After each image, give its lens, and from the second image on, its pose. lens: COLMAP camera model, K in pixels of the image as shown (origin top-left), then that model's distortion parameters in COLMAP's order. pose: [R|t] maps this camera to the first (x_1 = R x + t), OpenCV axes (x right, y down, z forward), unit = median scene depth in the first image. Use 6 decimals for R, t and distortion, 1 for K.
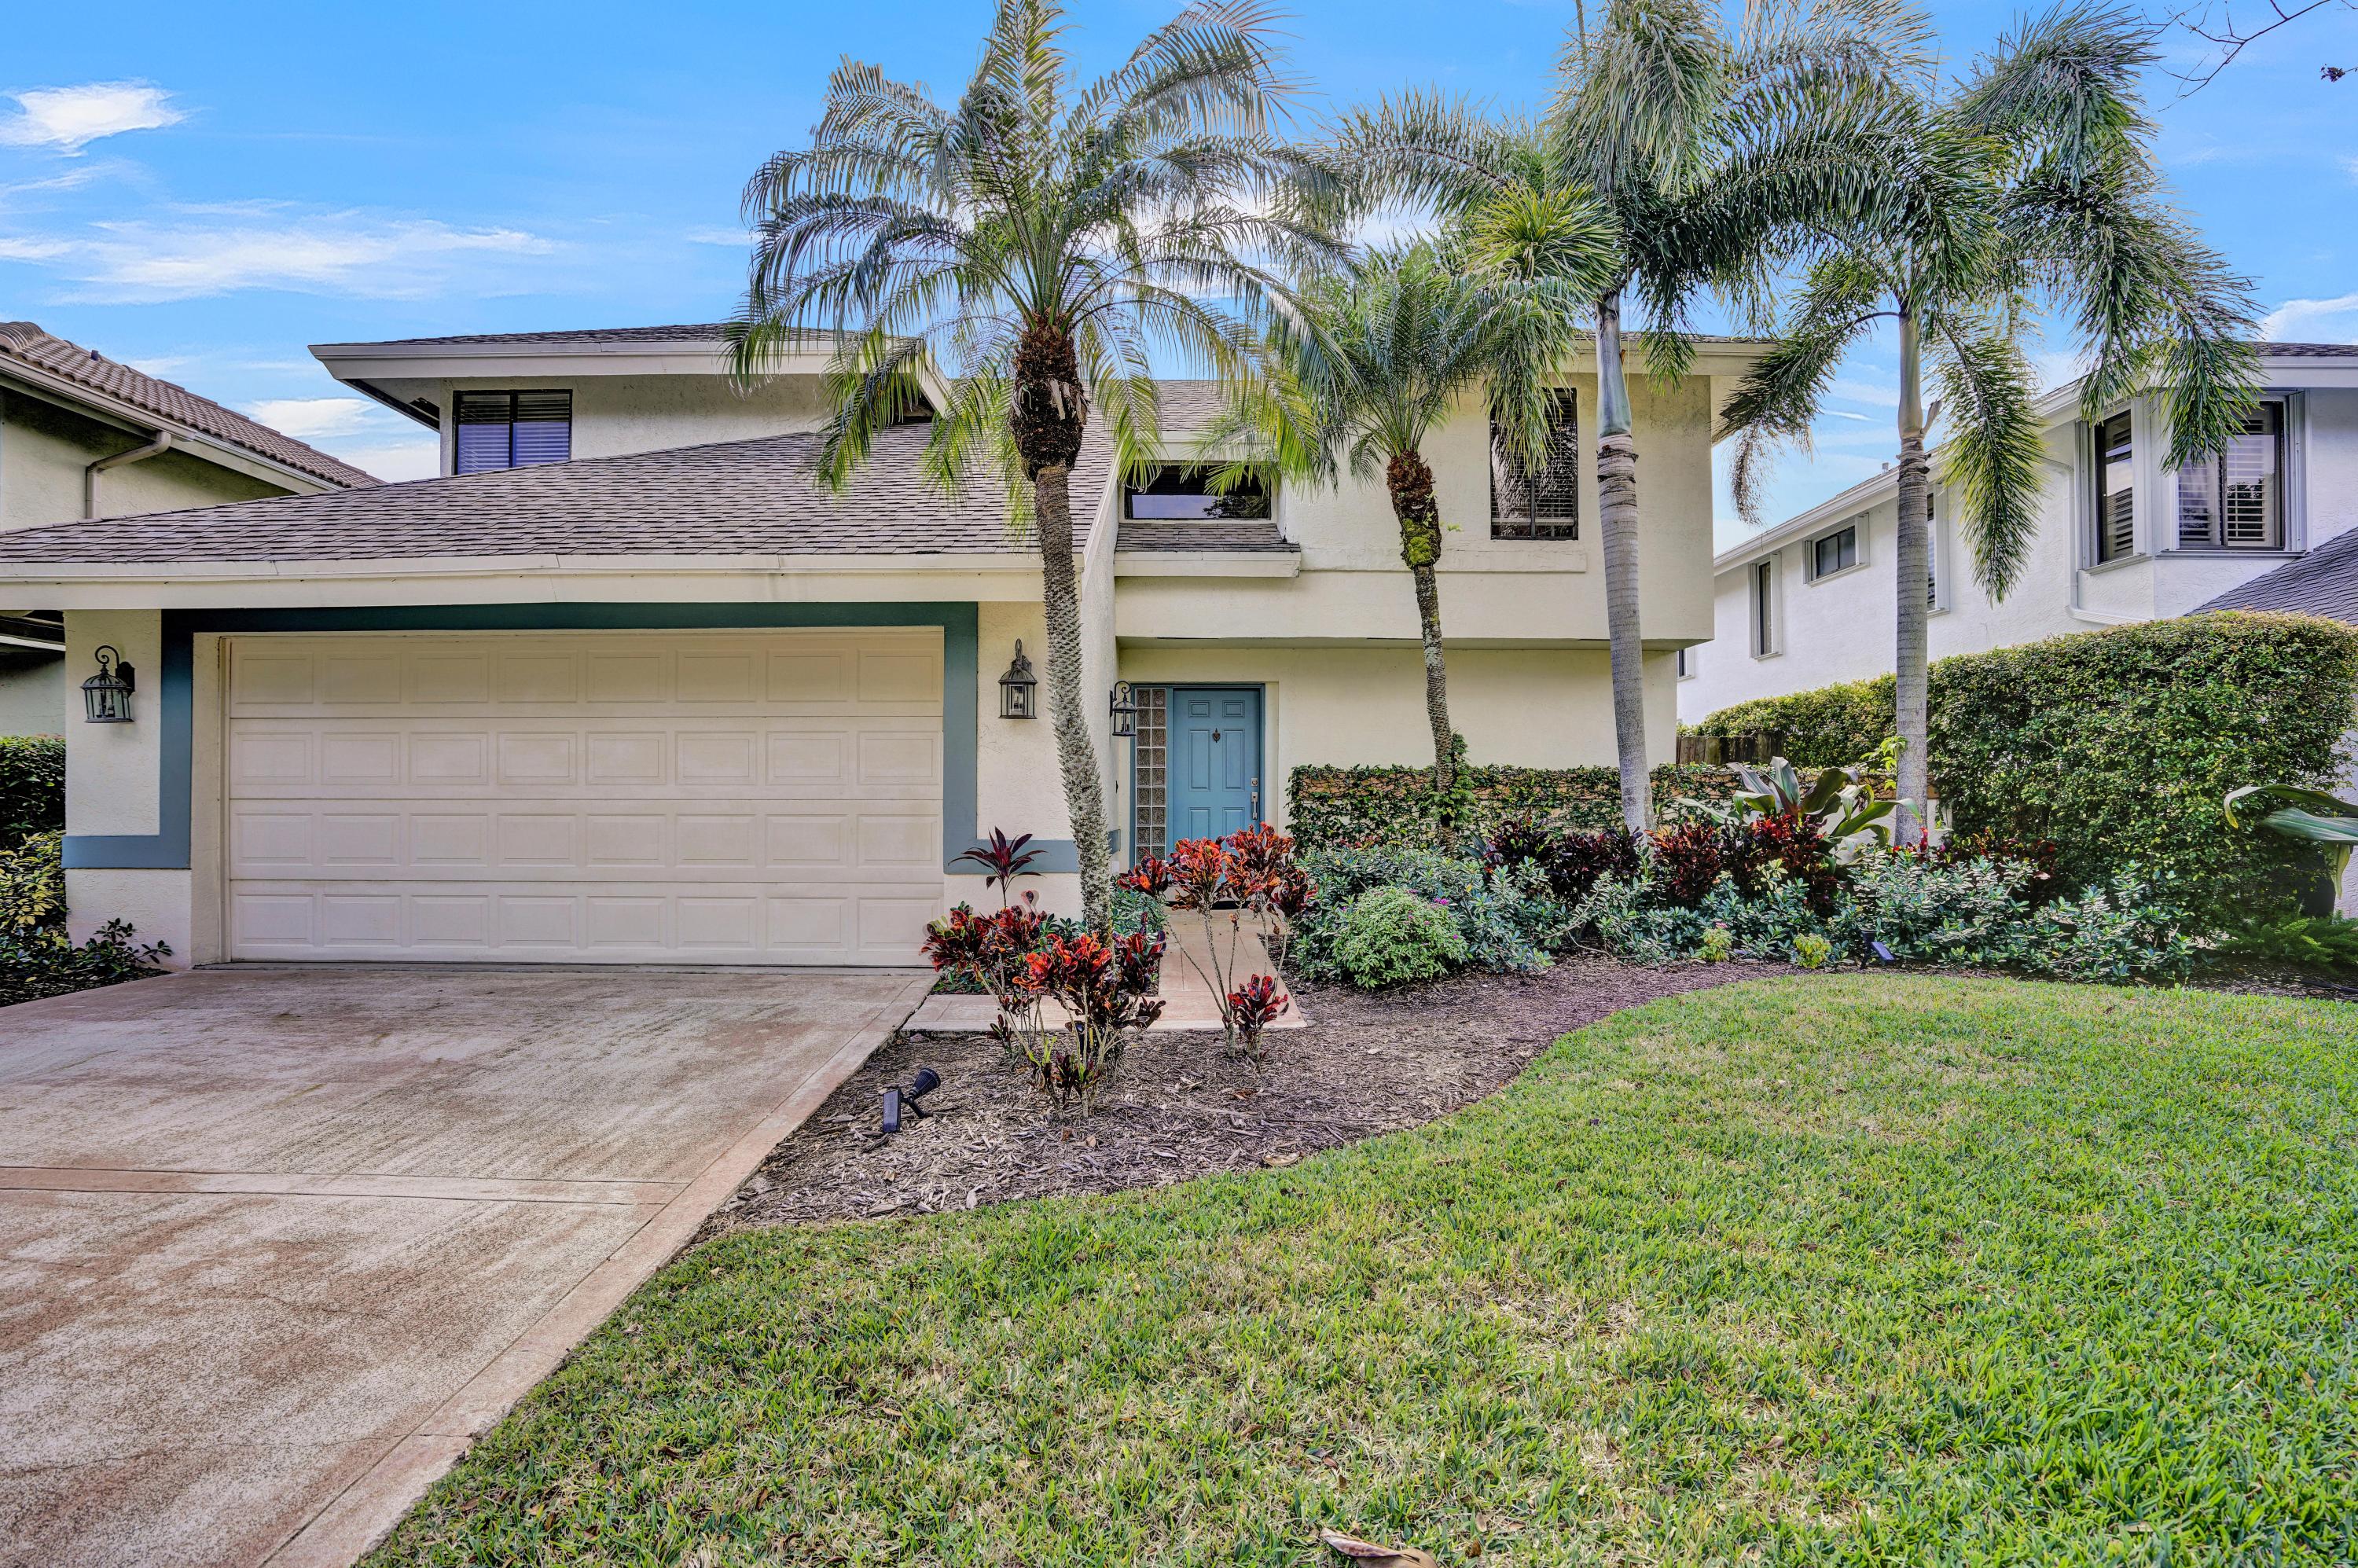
lens RADIAL K [[1086.2, 0, 1190.8], [0, 1086.2, 802.6], [0, 0, 1]] dist [-0.027785, 0.000411]
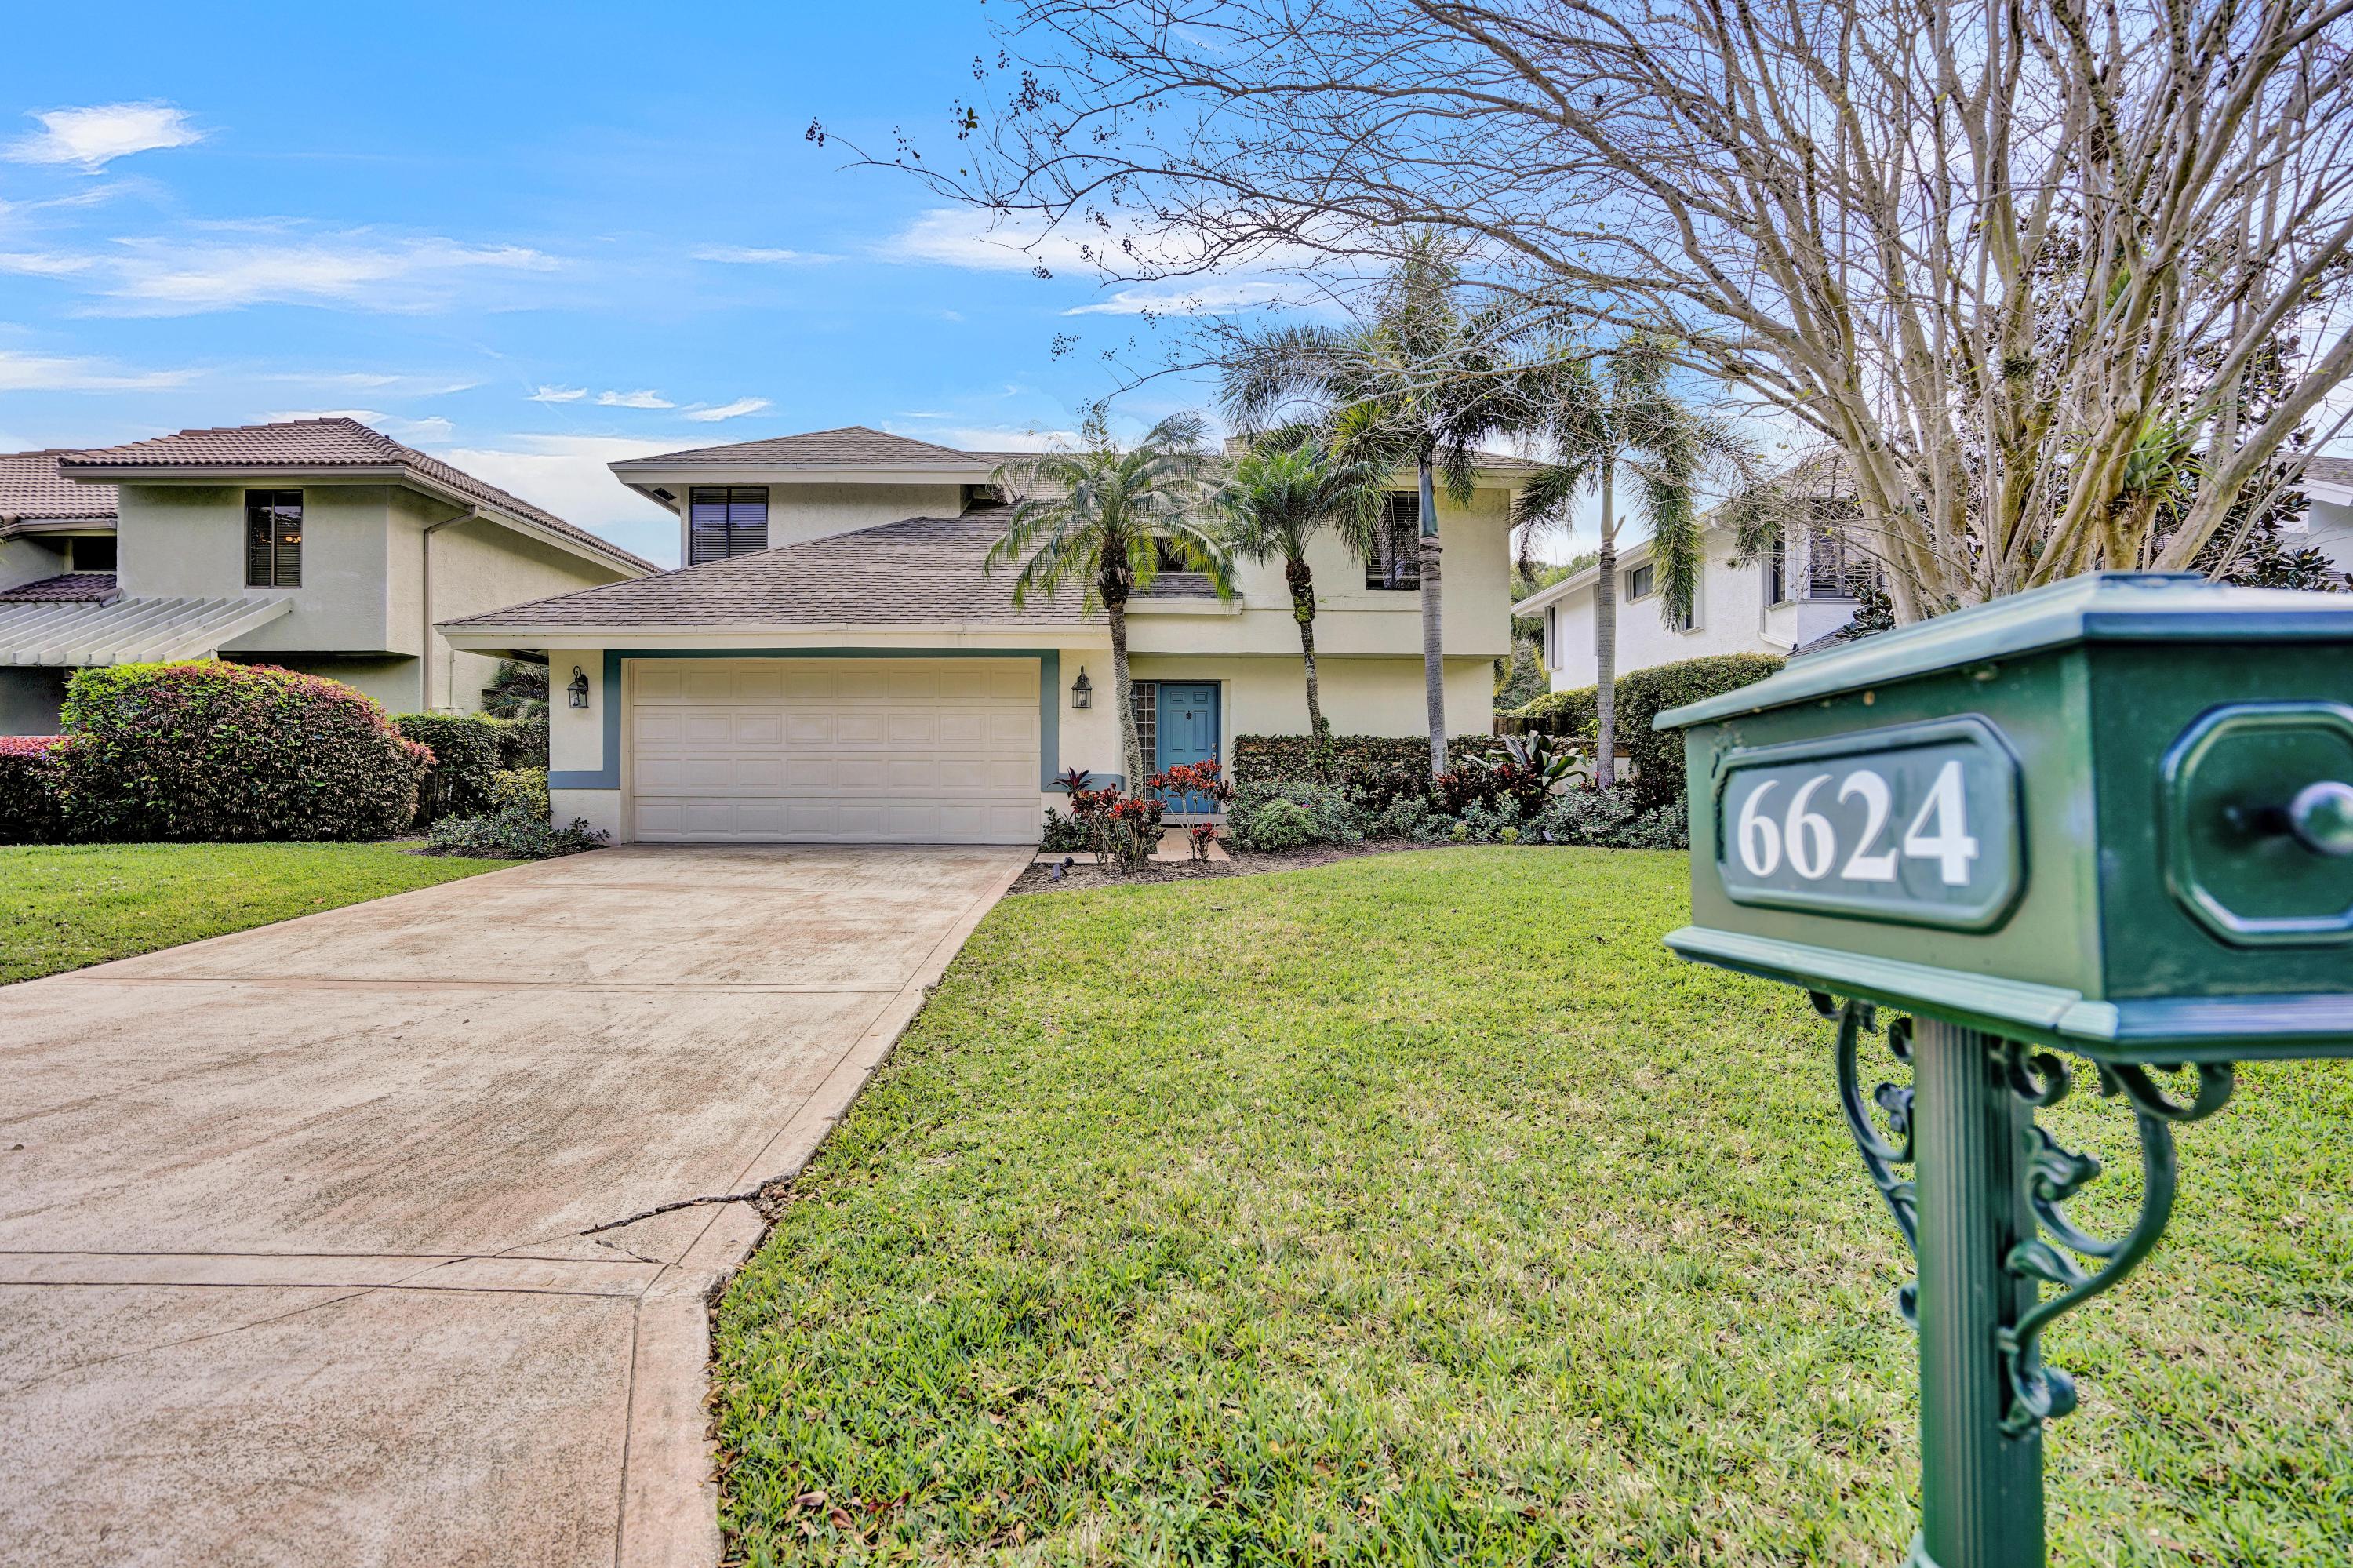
lens RADIAL K [[1077.2, 0, 1185.2], [0, 1077.2, 803.3], [0, 0, 1]] dist [-0.031312, 0.006233]
pose [[0.999822, 0.002677, 0.018698, -0.014270], [-0.003169, 0.999648, 0.026337, 0.031101], [-0.018621, -0.026391, 0.999478, -0.738422]]
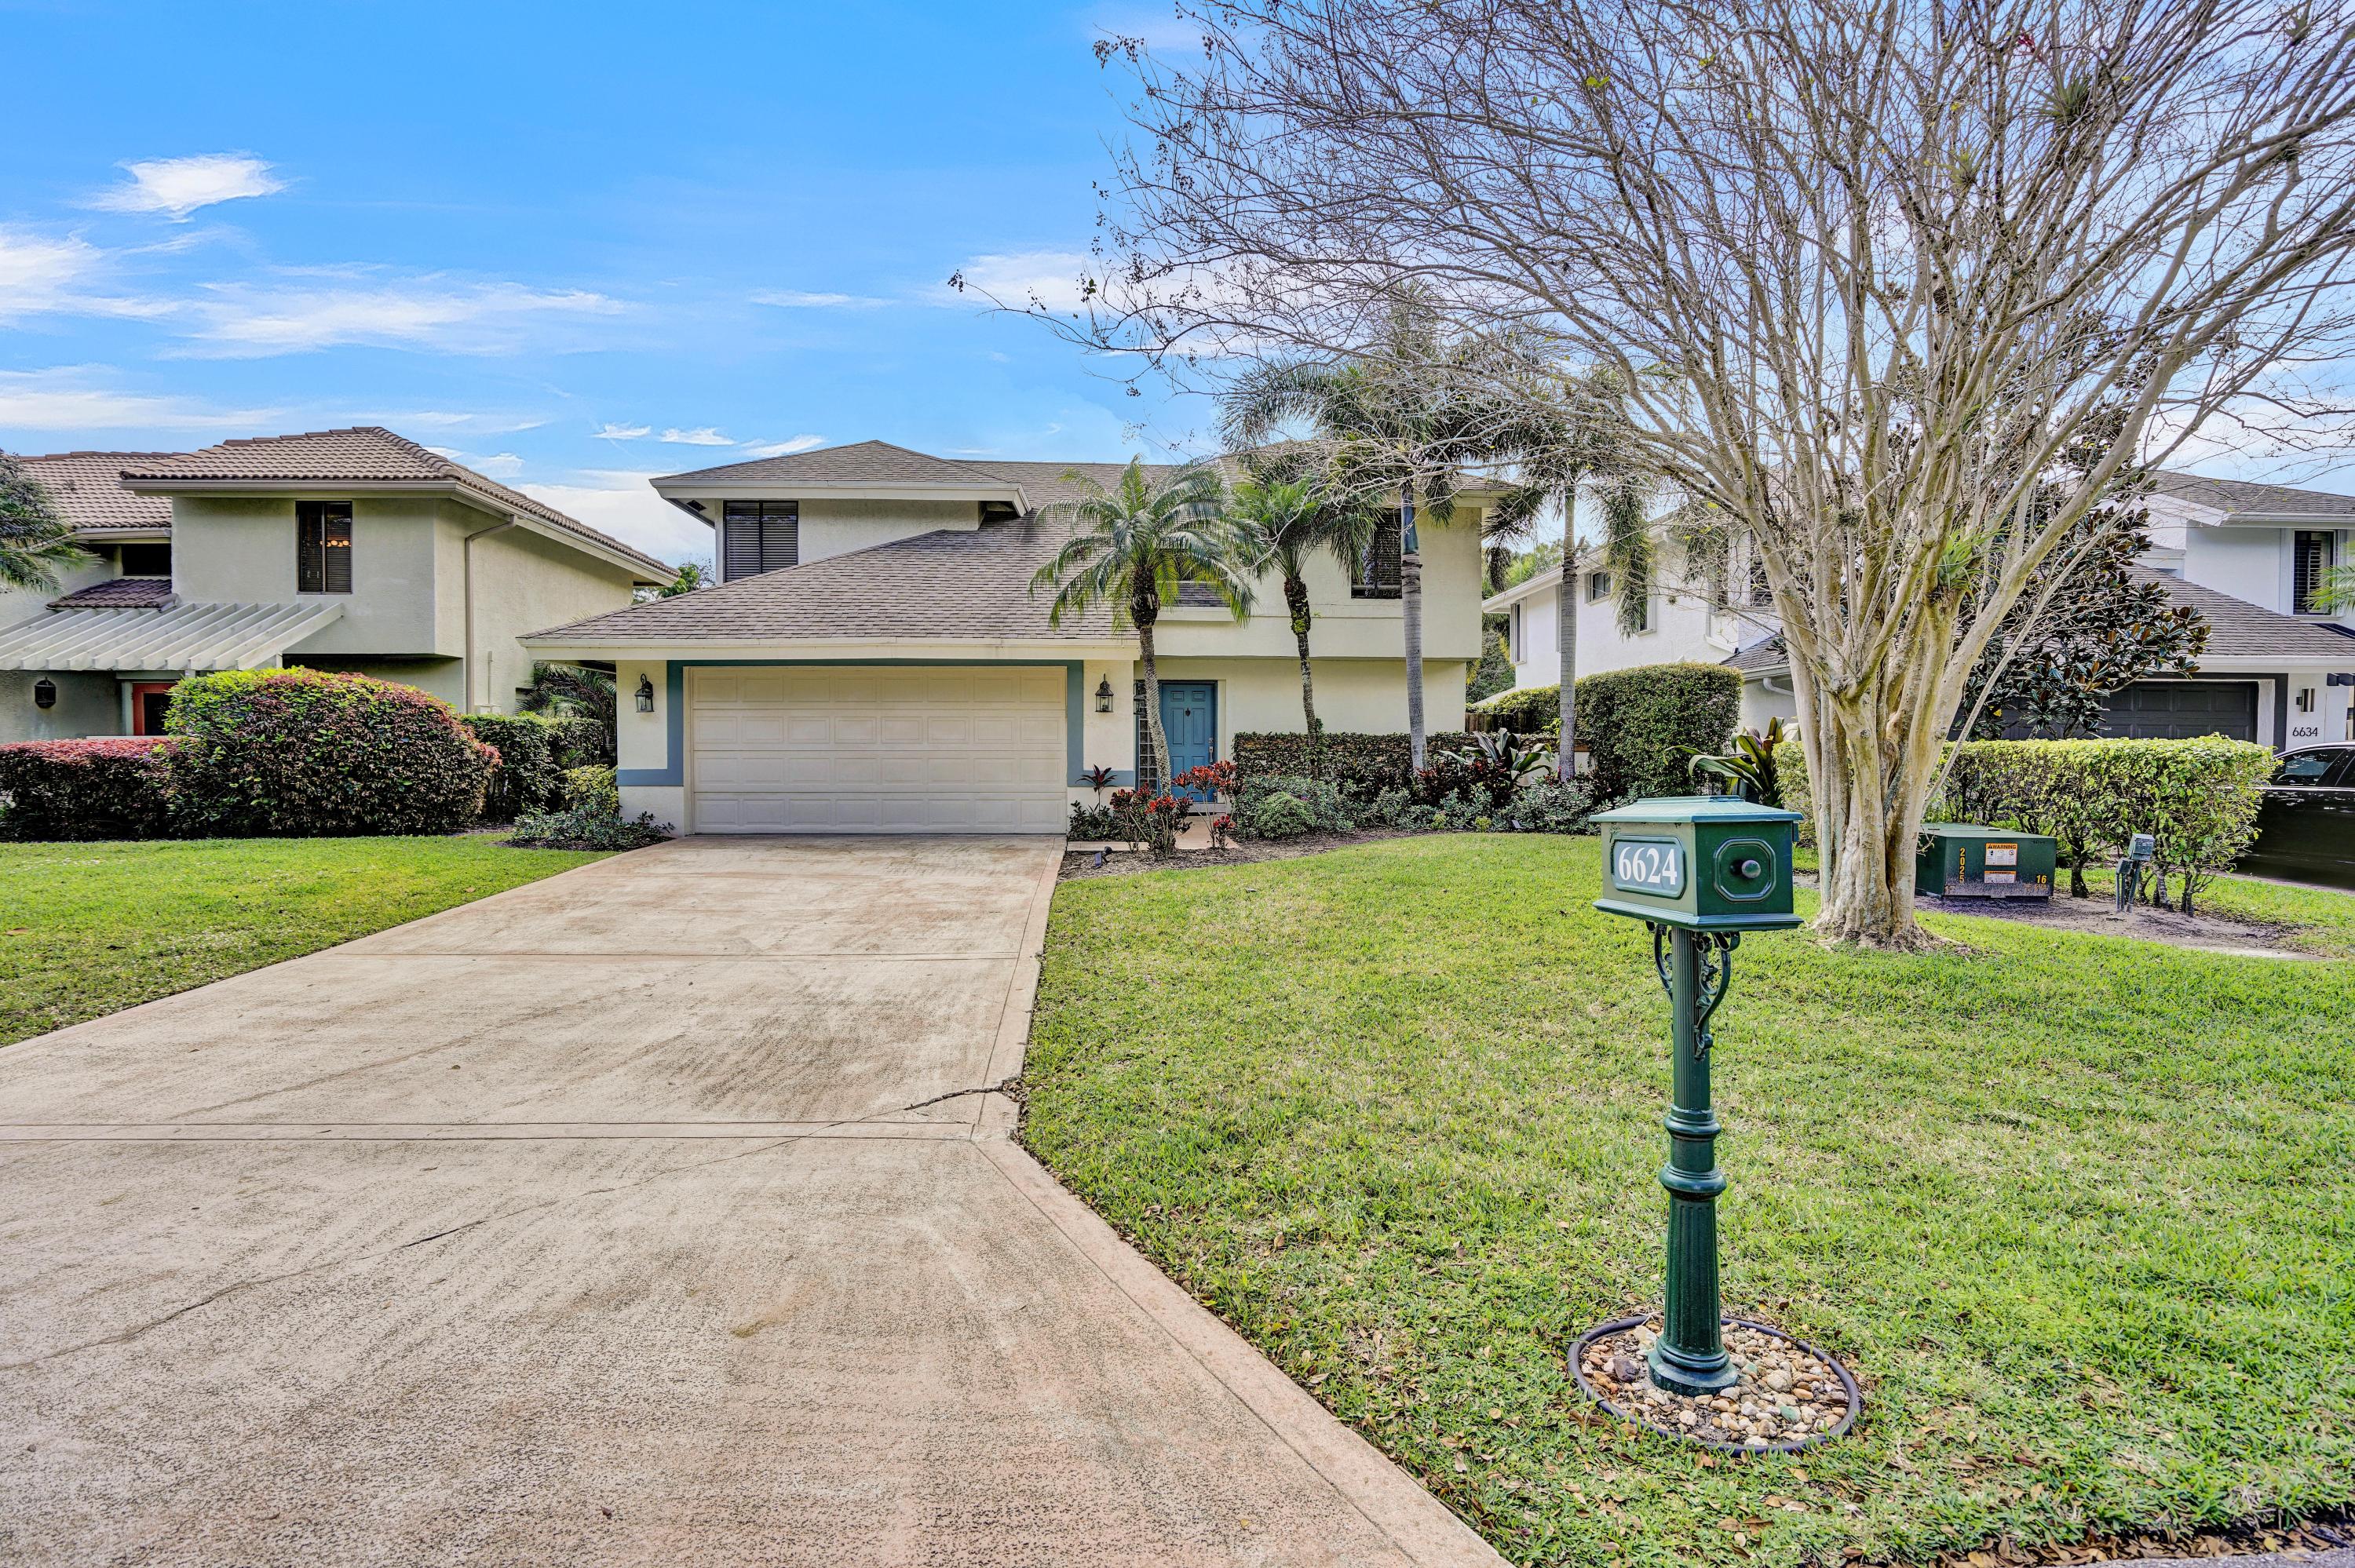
lens RADIAL K [[1084.7, 0, 1189.3], [0, 1084.7, 802.6], [0, 0, 1]] dist [-0.027785, 0.000411]
pose [[0.998376, -0.001900, 0.056937, -0.100506], [-0.000598, 0.999039, 0.043816, 0.003713], [-0.056965, -0.043779, 0.997416, -0.943211]]
